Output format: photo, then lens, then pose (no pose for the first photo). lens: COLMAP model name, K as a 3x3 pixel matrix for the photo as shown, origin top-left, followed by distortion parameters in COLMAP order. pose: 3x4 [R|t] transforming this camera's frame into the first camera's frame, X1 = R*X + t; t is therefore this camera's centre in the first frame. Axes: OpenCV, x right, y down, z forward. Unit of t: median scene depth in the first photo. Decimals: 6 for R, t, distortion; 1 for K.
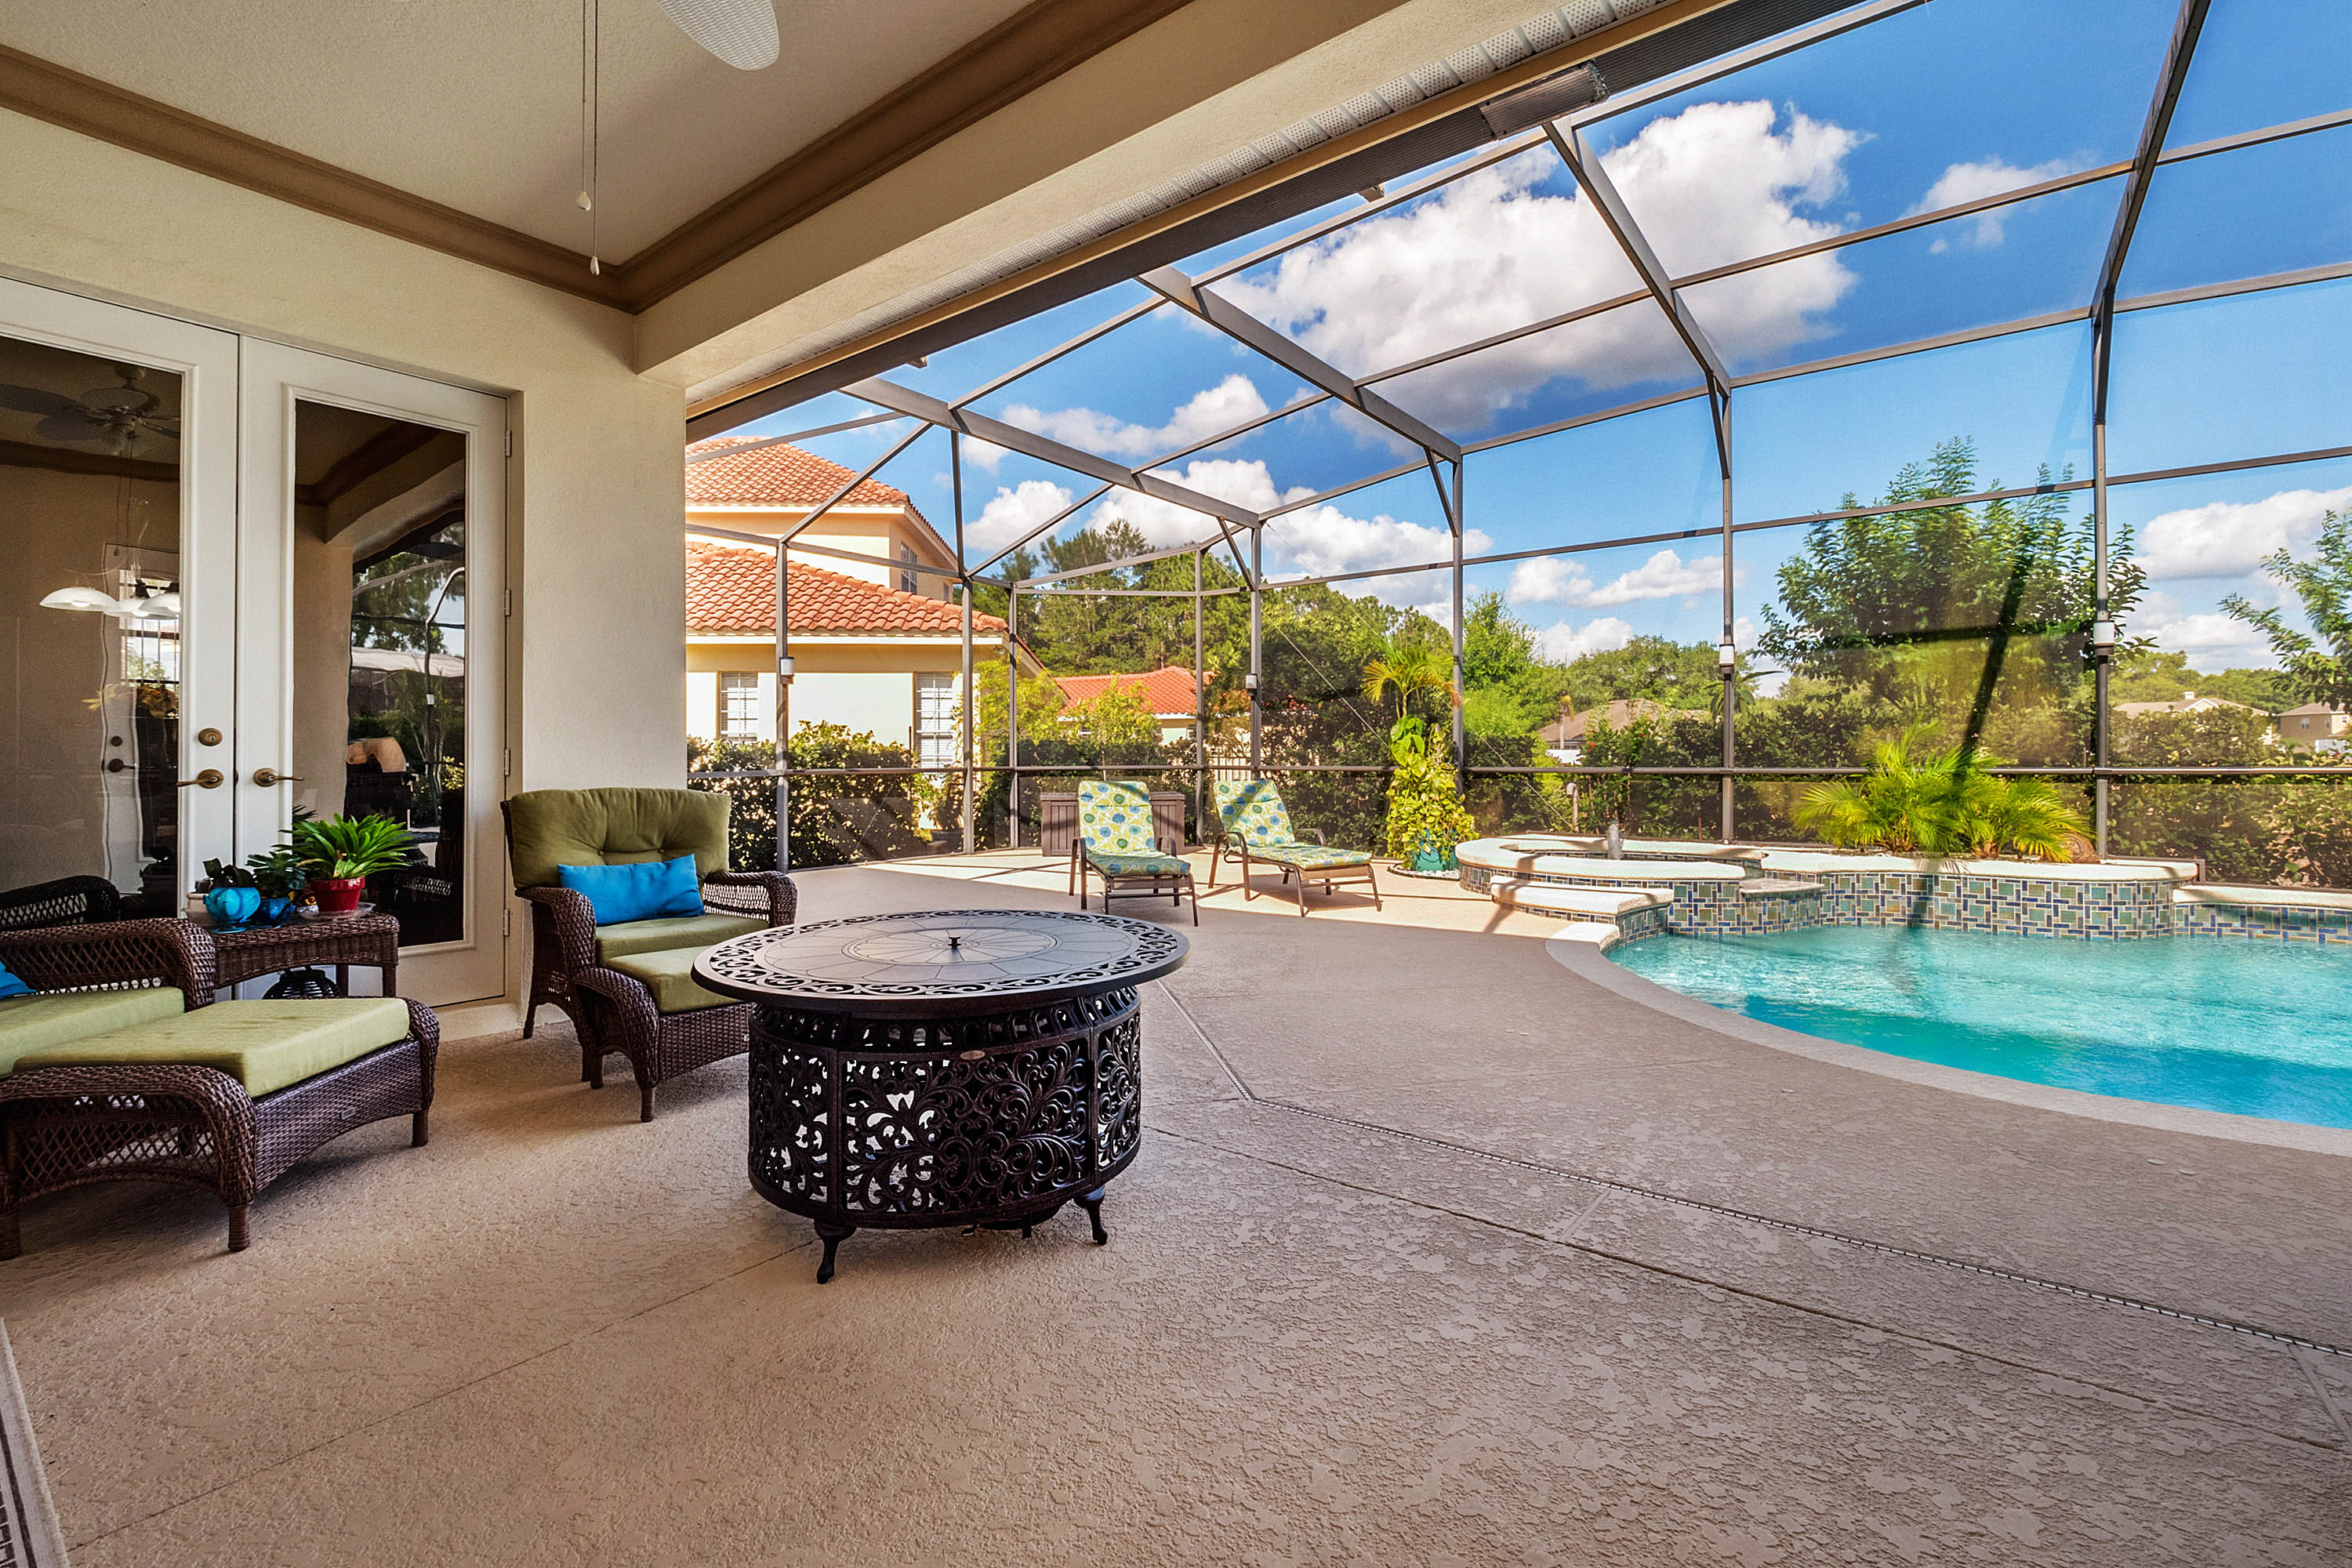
lens RADIAL K [[1015.2, 0, 1177.2], [0, 1015.2, 754.6], [0, 0, 1]] dist [-0.006908, -0.000113]
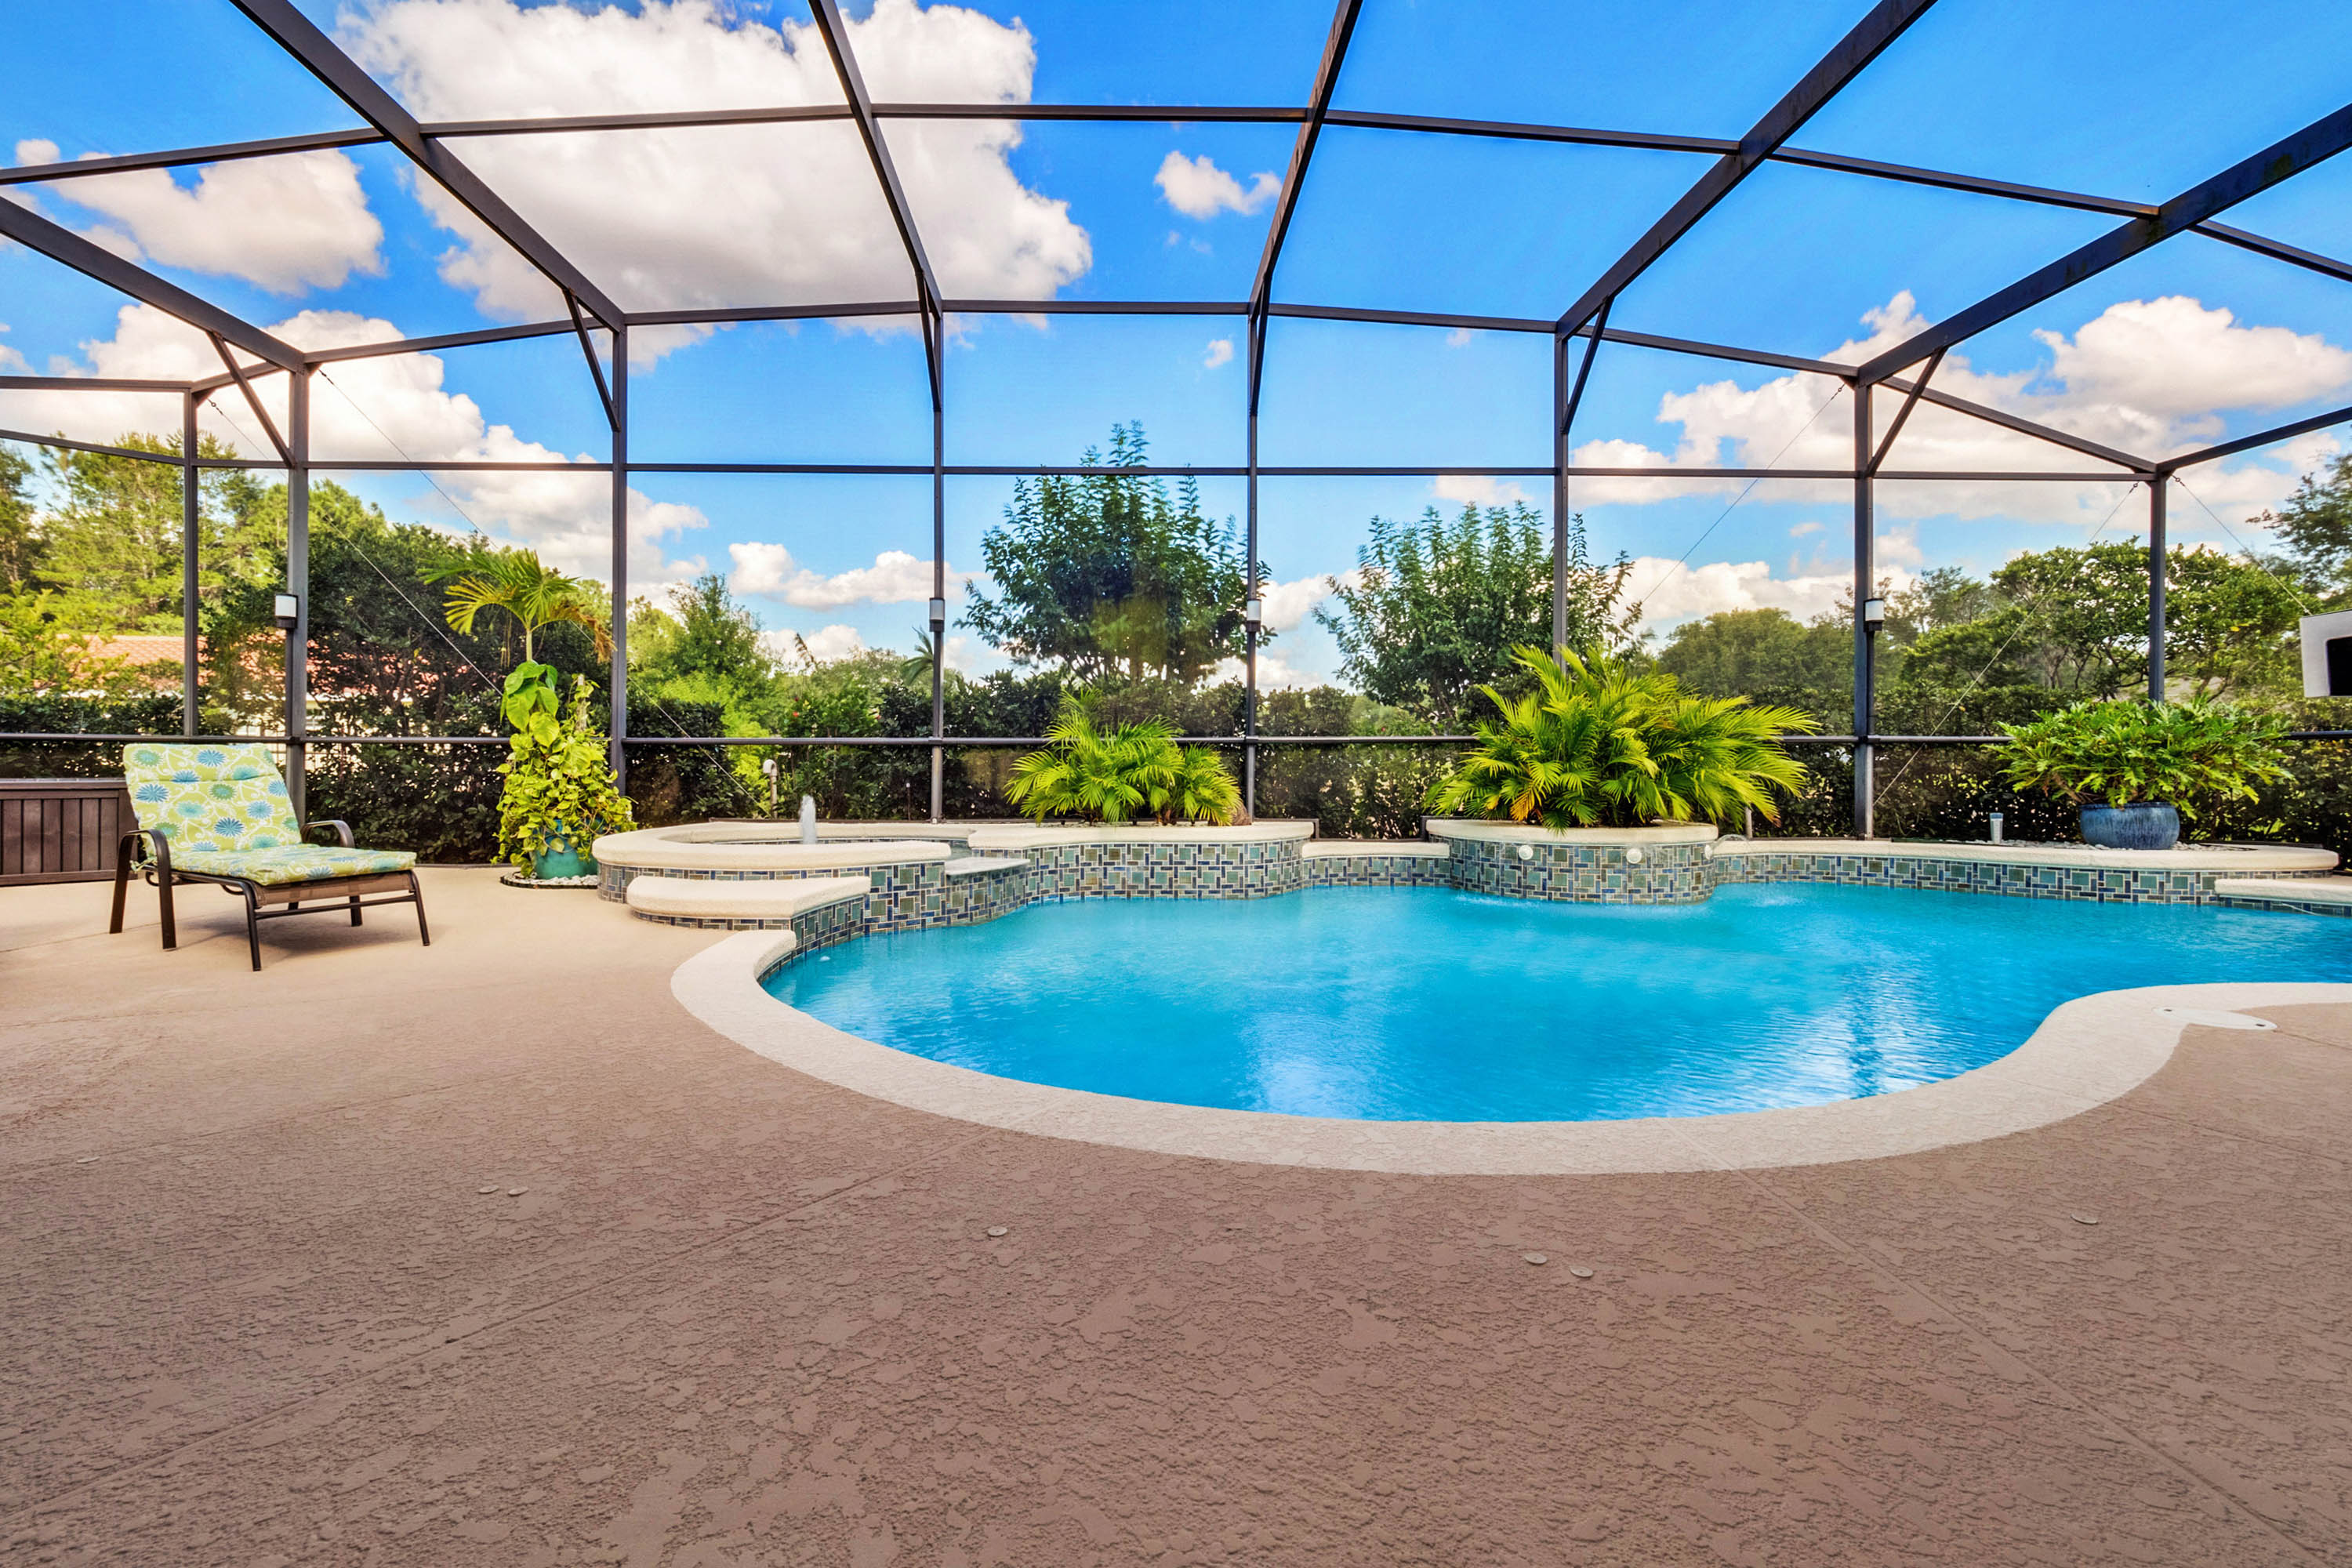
lens RADIAL K [[1012.7, 0, 1147.3], [0, 1012.7, 765.8], [0, 0, 1]] dist [0.001727, -0.006319]
pose [[0.769312, 0.000727, 0.638872, 0.136349], [-0.005915, 0.999965, 0.005985, 0.036391], [-0.638845, -0.008383, 0.769289, 0.228457]]
